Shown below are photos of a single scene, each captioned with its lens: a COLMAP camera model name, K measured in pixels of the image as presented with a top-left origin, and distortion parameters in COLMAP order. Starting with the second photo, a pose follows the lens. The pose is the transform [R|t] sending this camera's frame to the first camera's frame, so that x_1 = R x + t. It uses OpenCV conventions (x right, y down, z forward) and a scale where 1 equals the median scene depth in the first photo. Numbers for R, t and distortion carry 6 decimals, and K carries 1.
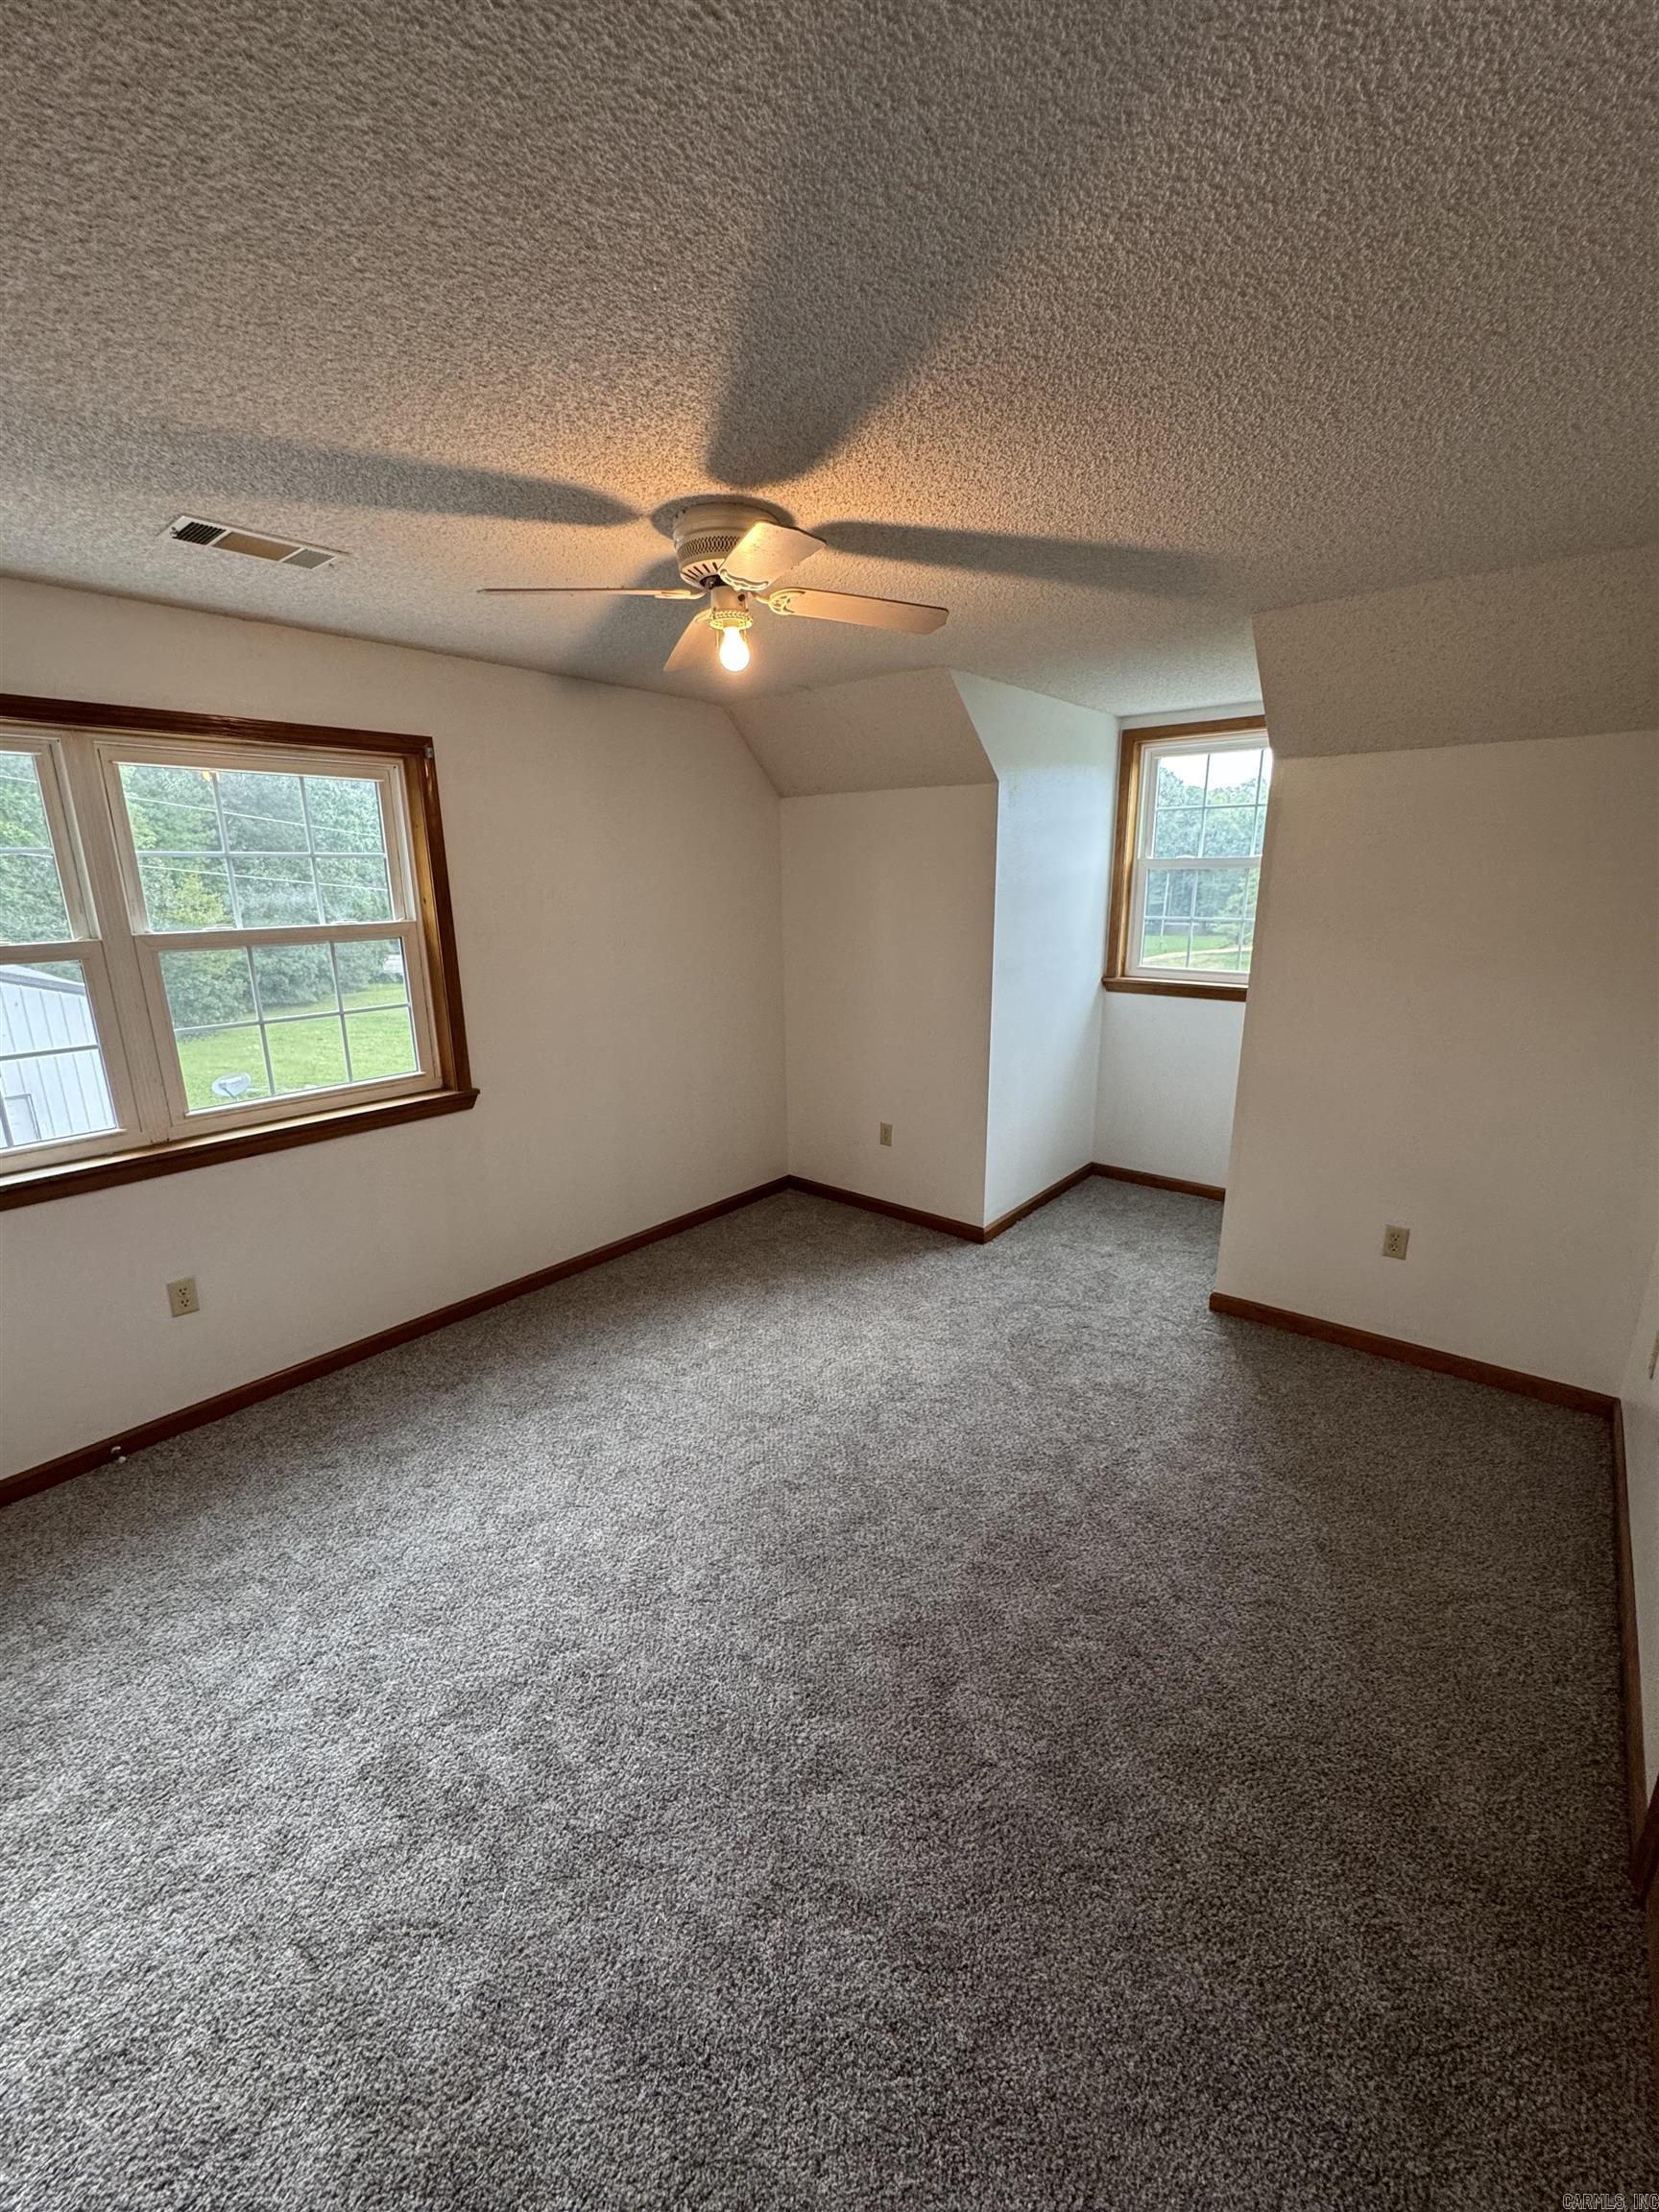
lens RADIAL K [[889.9, 0, 829.5], [0, 889.9, 1106.0], [0, 0, 1]] dist [-0.004353, 0.001048]
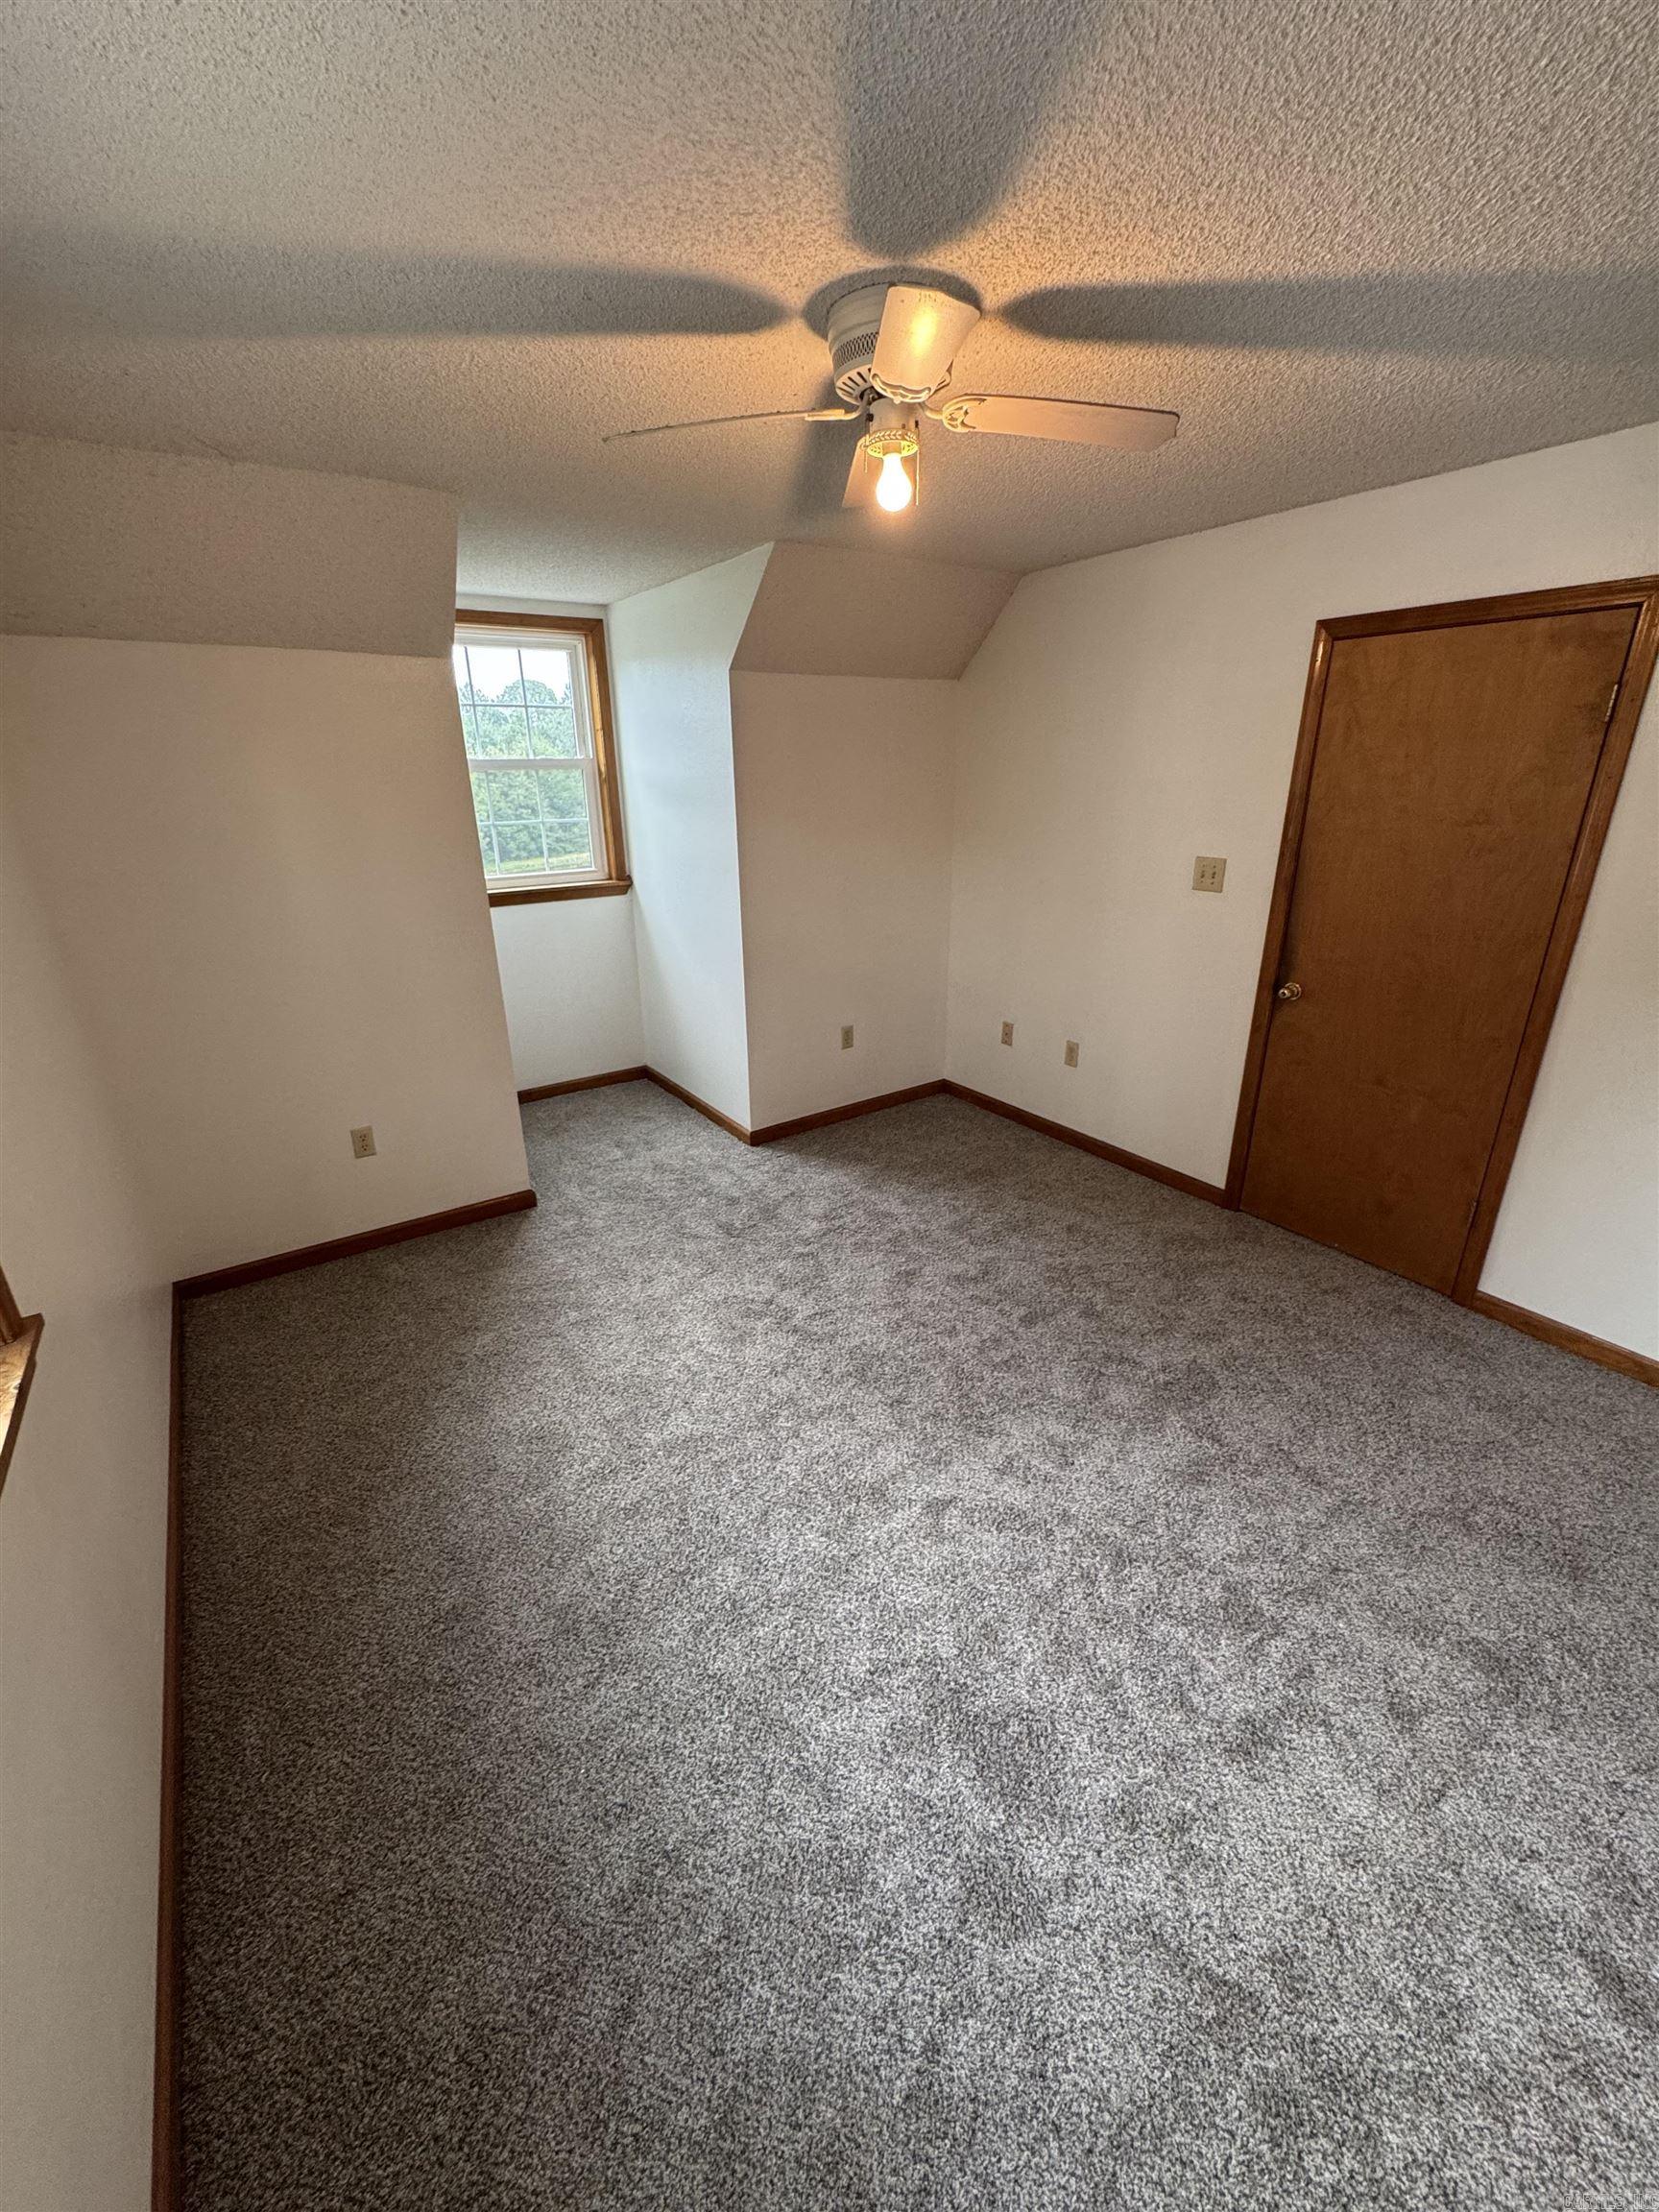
lens RADIAL K [[889.9, 0, 829.5], [0, 889.9, 1106.0], [0, 0, 1]] dist [-0.004353, 0.001048]
pose [[0.271504, -0.339155, 0.900699, -1.192485], [0.255434, 0.927683, 0.272319, -0.240972], [-0.927922, 0.156134, 0.338502, 0.962805]]
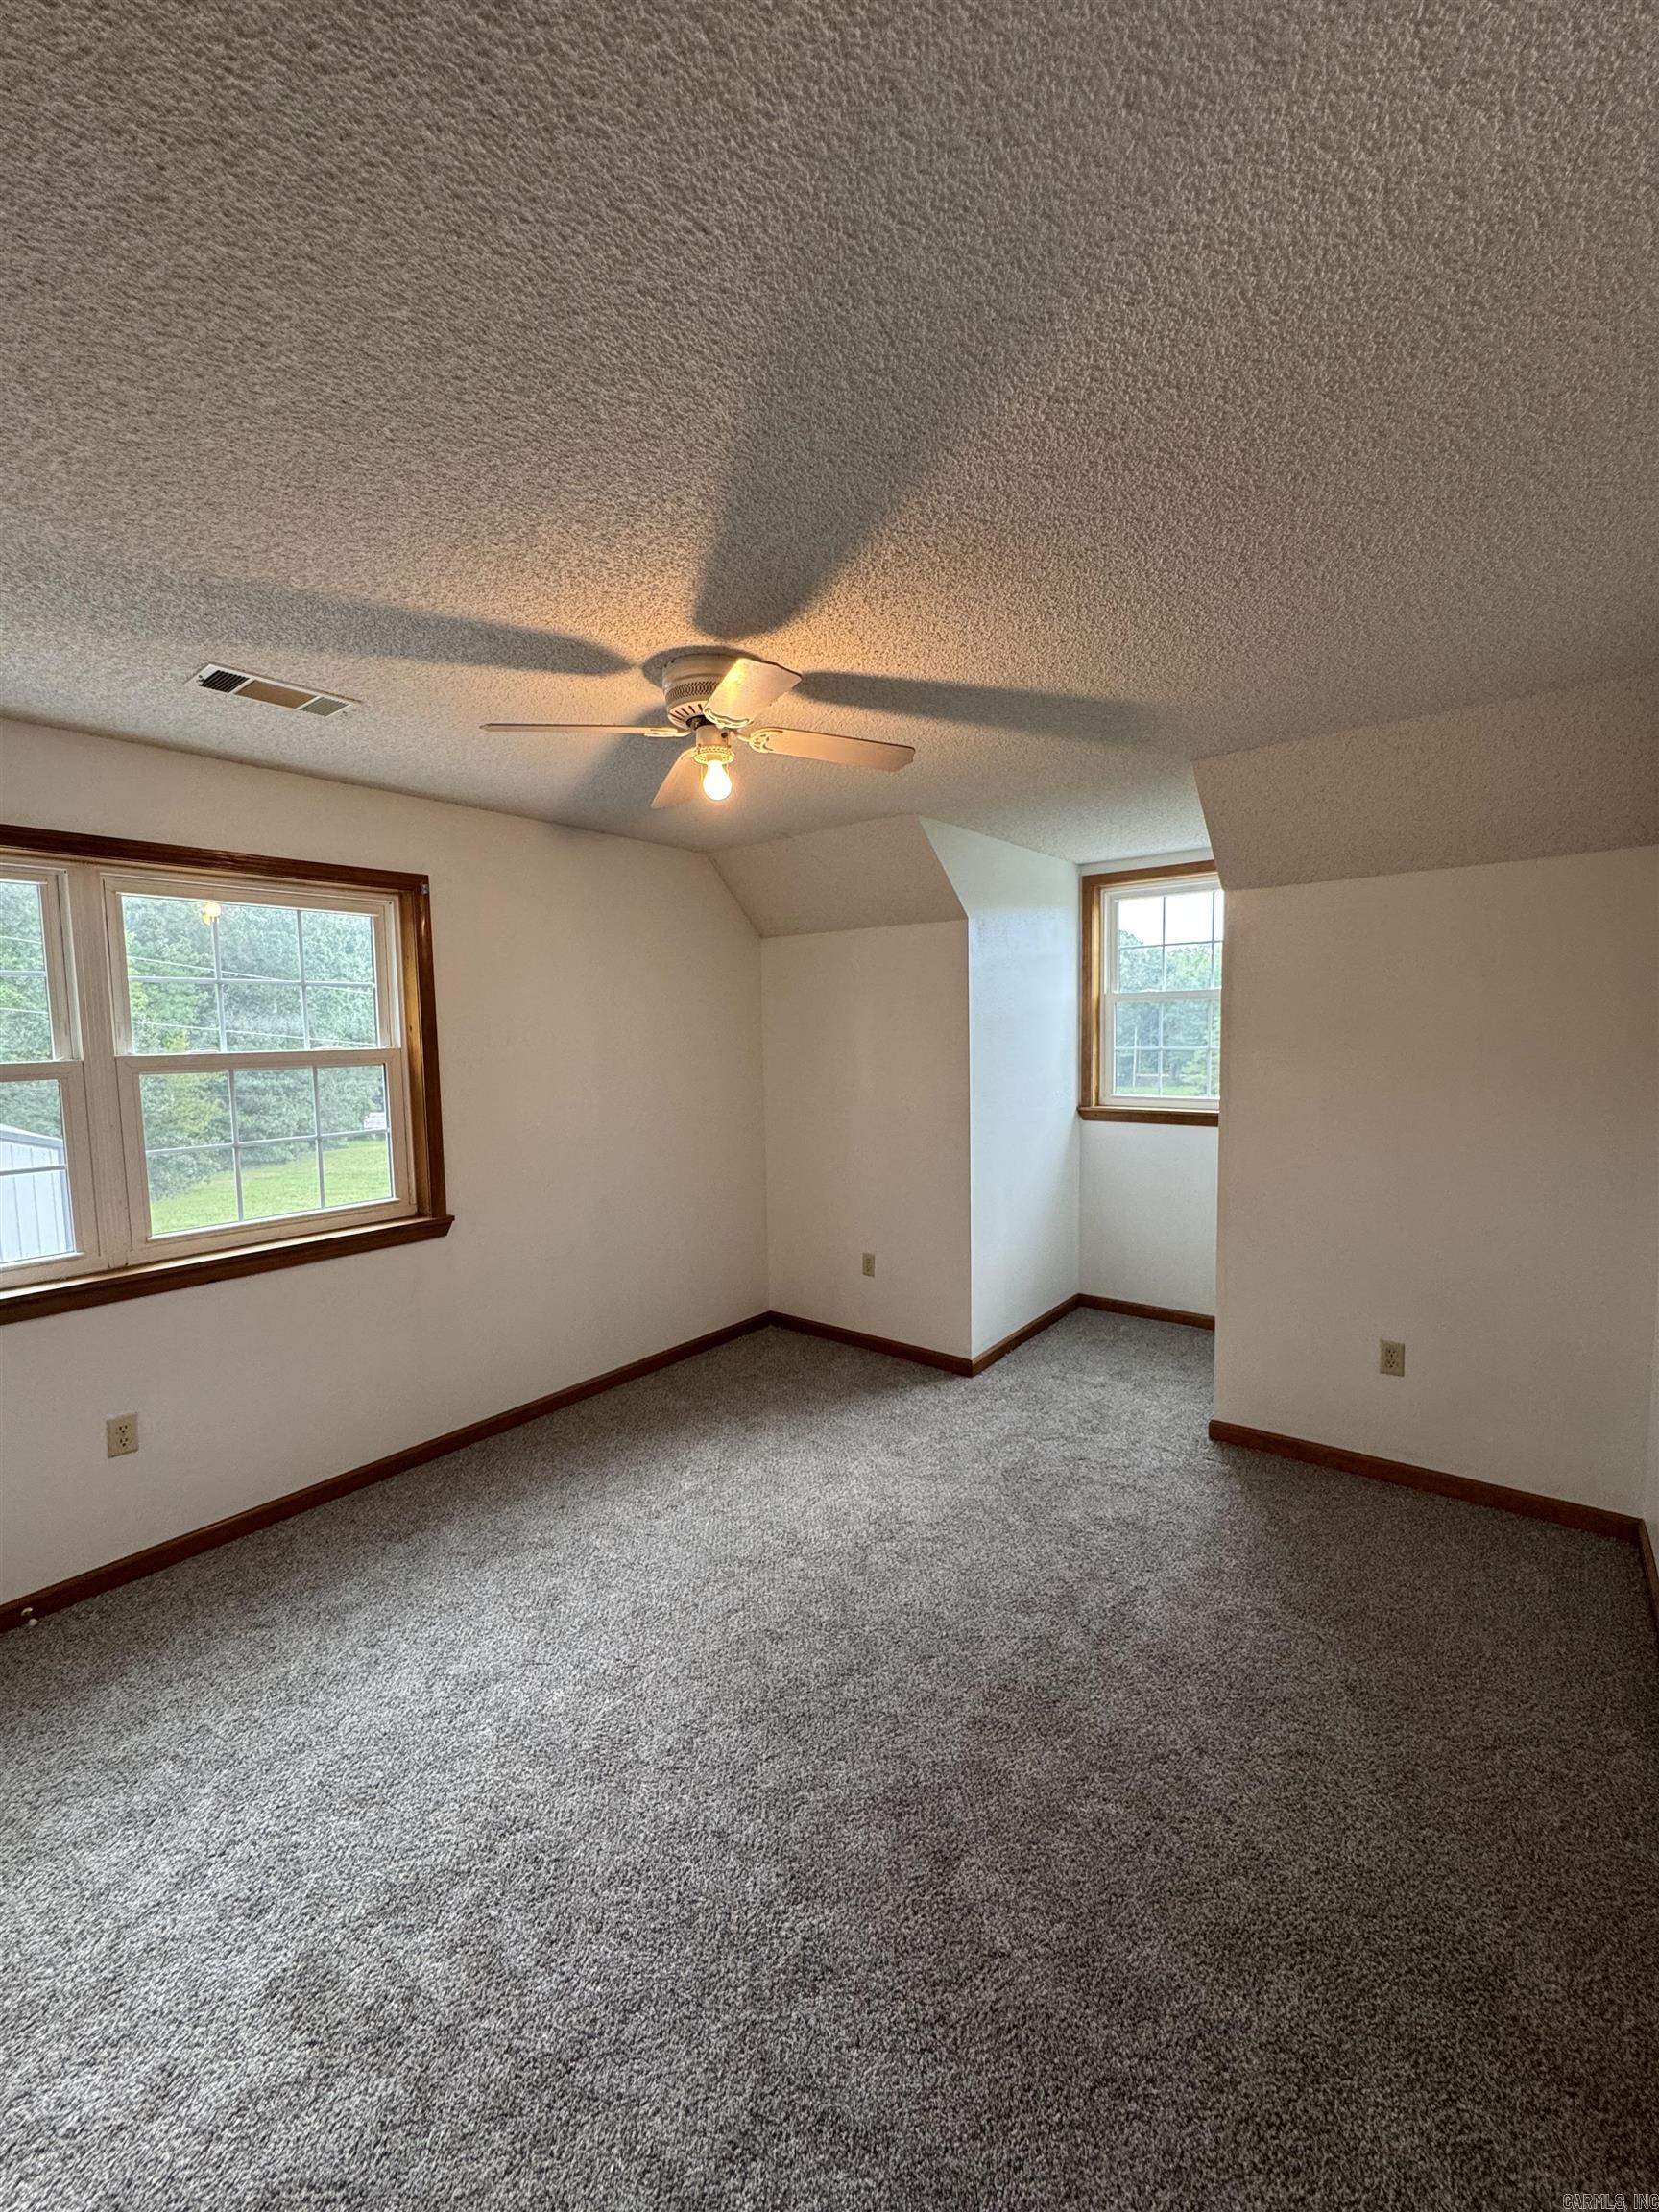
lens RADIAL K [[889.9, 0, 829.5], [0, 889.9, 1106.0], [0, 0, 1]] dist [-0.004353, 0.001048]
pose [[0.999703, -0.010307, 0.022071, 0.000852], [0.013937, 0.985132, -0.171231, 0.066834], [-0.019978, 0.171487, 0.984984, 0.004846]]
